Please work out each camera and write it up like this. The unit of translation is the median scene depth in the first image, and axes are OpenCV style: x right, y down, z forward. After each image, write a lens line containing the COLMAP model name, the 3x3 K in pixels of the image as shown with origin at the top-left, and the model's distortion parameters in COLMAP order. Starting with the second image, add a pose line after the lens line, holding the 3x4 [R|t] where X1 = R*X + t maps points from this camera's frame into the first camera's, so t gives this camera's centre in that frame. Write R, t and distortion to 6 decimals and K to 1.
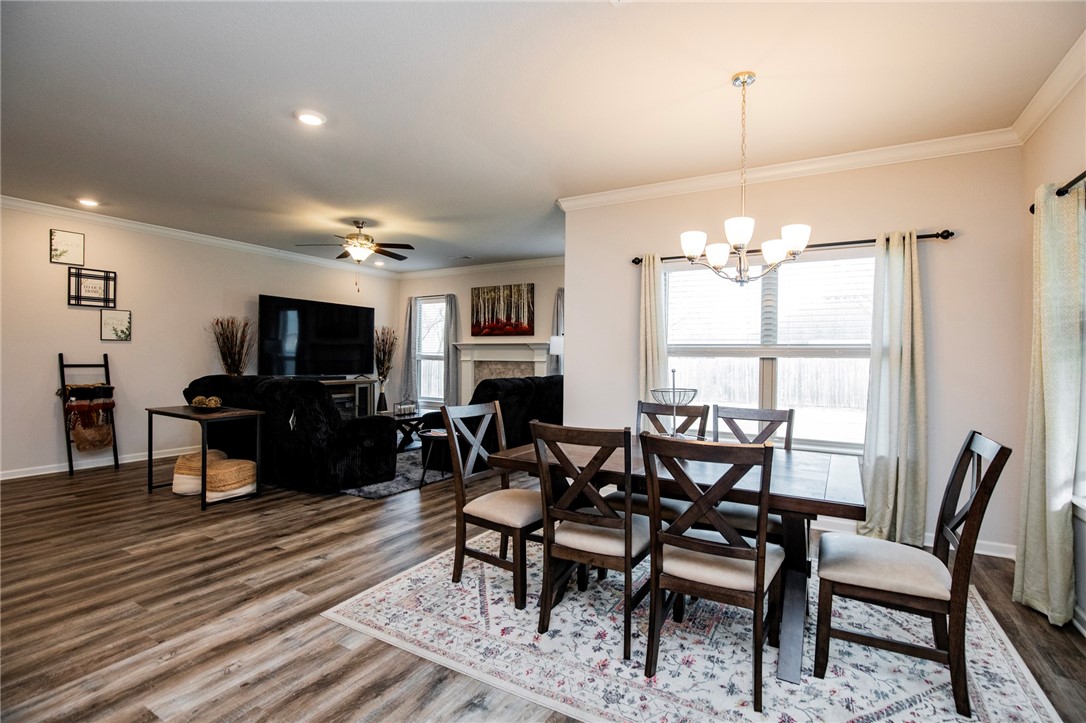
lens RADIAL K [[506.0, 0, 551.8], [0, 506.0, 352.2], [0, 0, 1]] dist [-0.032816, 0.006190]
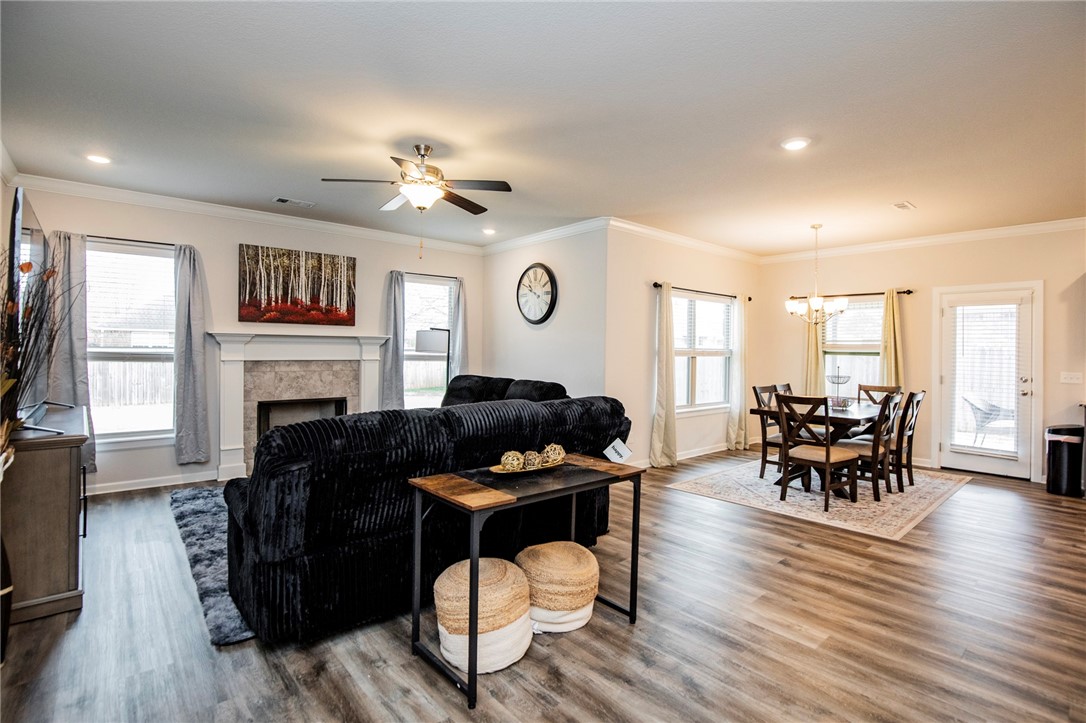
lens RADIAL K [[506.0, 0, 567.7], [0, 506.0, 348.3], [0, 0, 1]] dist [-0.032816, 0.006190]
pose [[0.313426, -0.003760, 0.949605, -0.661234], [-0.019008, 0.999767, 0.010233, -0.013226], [-0.949422, -0.021257, 0.313281, 0.451760]]
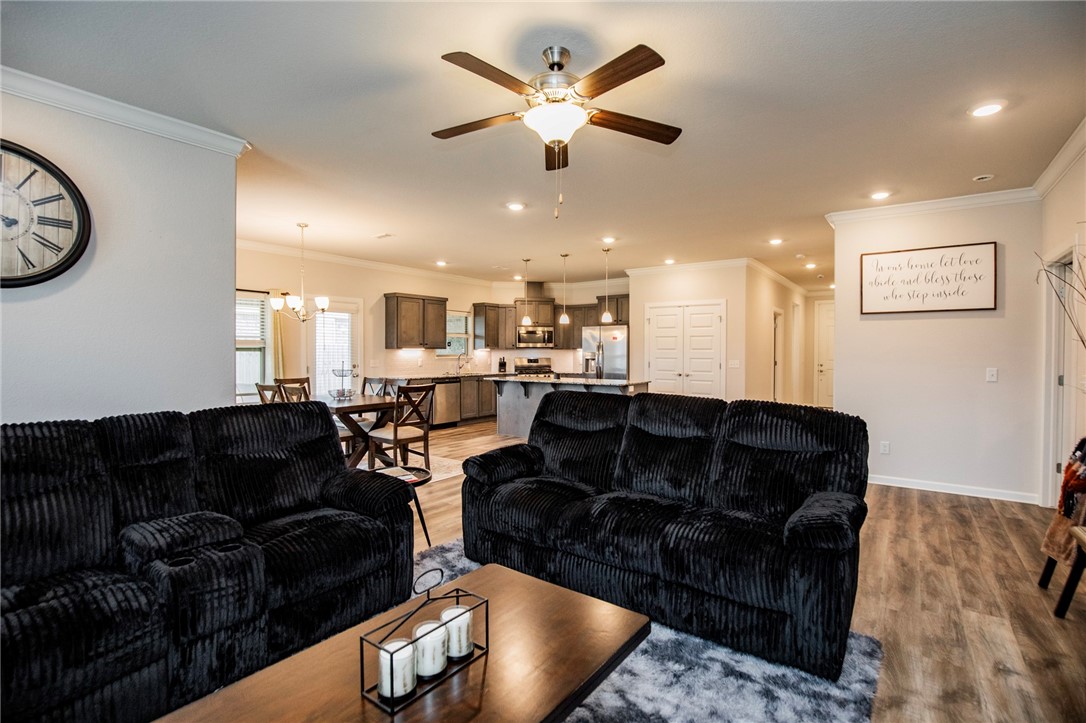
lens RADIAL K [[506.0, 0, 558.4], [0, 506.0, 351.5], [0, 0, 1]] dist [-0.032816, 0.006190]
pose [[-0.995113, -0.014570, 0.097664, -0.313632], [-0.015409, 0.999850, -0.007846, -0.002636], [-0.097535, -0.009312, -0.995189, 1.031517]]
